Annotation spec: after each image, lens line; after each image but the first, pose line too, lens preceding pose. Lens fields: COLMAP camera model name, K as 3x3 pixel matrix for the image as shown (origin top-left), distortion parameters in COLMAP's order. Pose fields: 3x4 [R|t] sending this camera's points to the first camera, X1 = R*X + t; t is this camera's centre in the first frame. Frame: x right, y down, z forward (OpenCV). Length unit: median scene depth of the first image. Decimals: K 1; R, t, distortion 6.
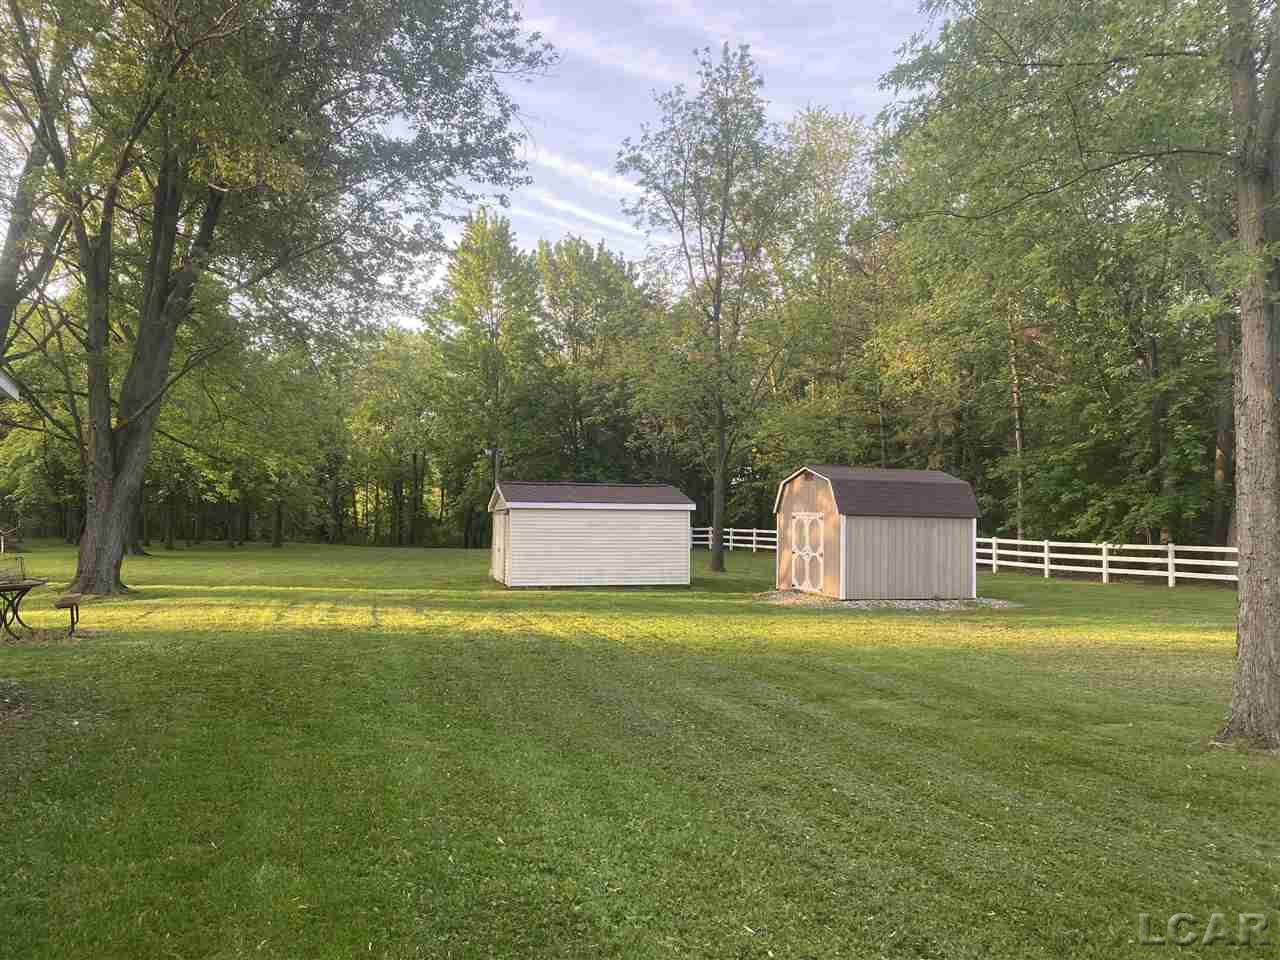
lens RADIAL K [[927.6, 0, 638.0], [0, 927.6, 477.6], [0, 0, 1]] dist [0.079597, -0.128885]
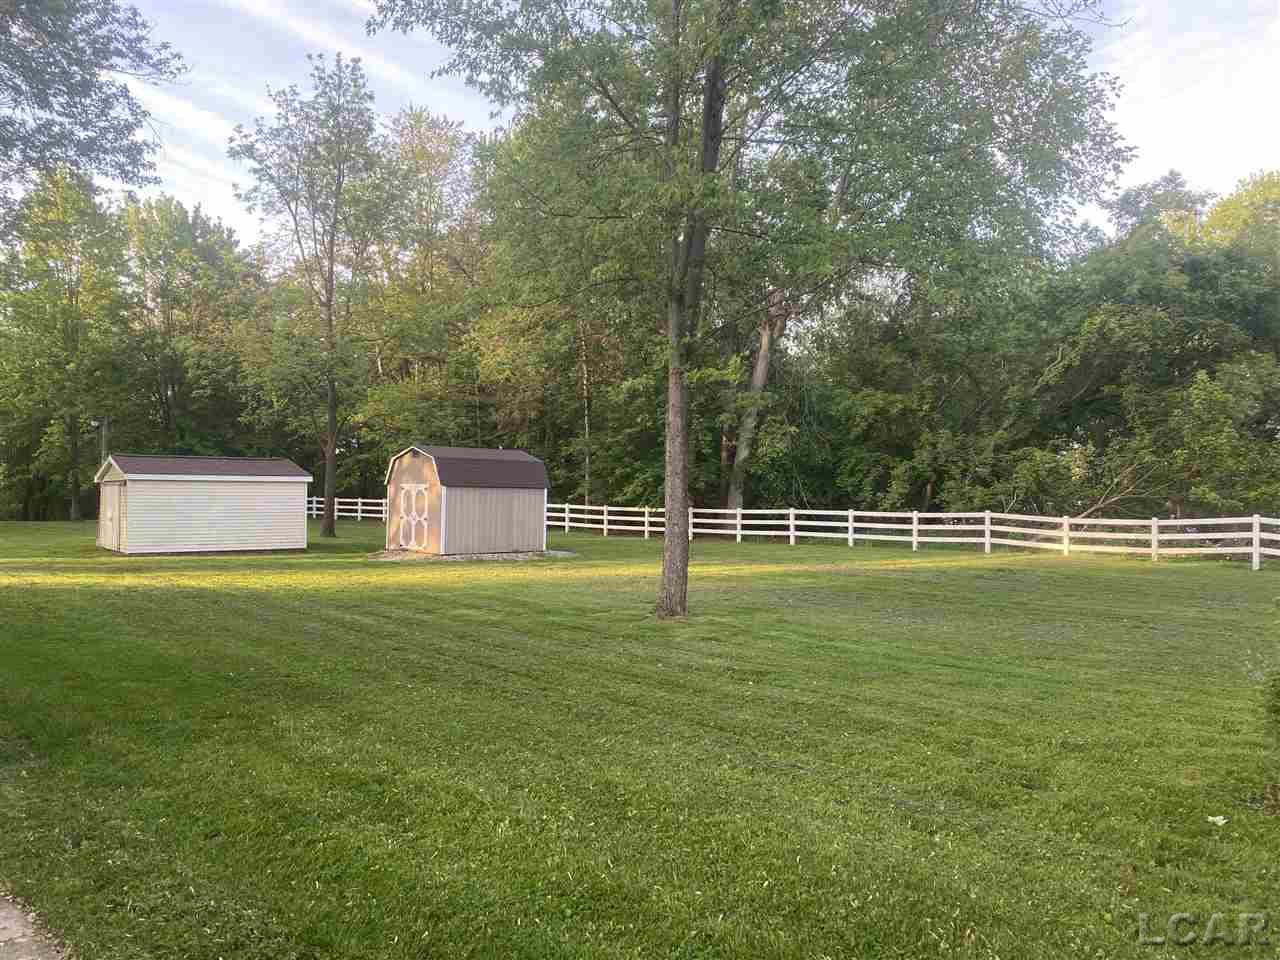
lens RADIAL K [[927.6, 0, 638.0], [0, 927.6, 477.6], [0, 0, 1]] dist [0.079597, -0.128885]
pose [[0.912046, 0.003670, 0.410072, -0.034972], [-0.017307, 0.999414, 0.029549, -0.008411], [-0.409724, -0.034047, 0.911574, -0.157267]]
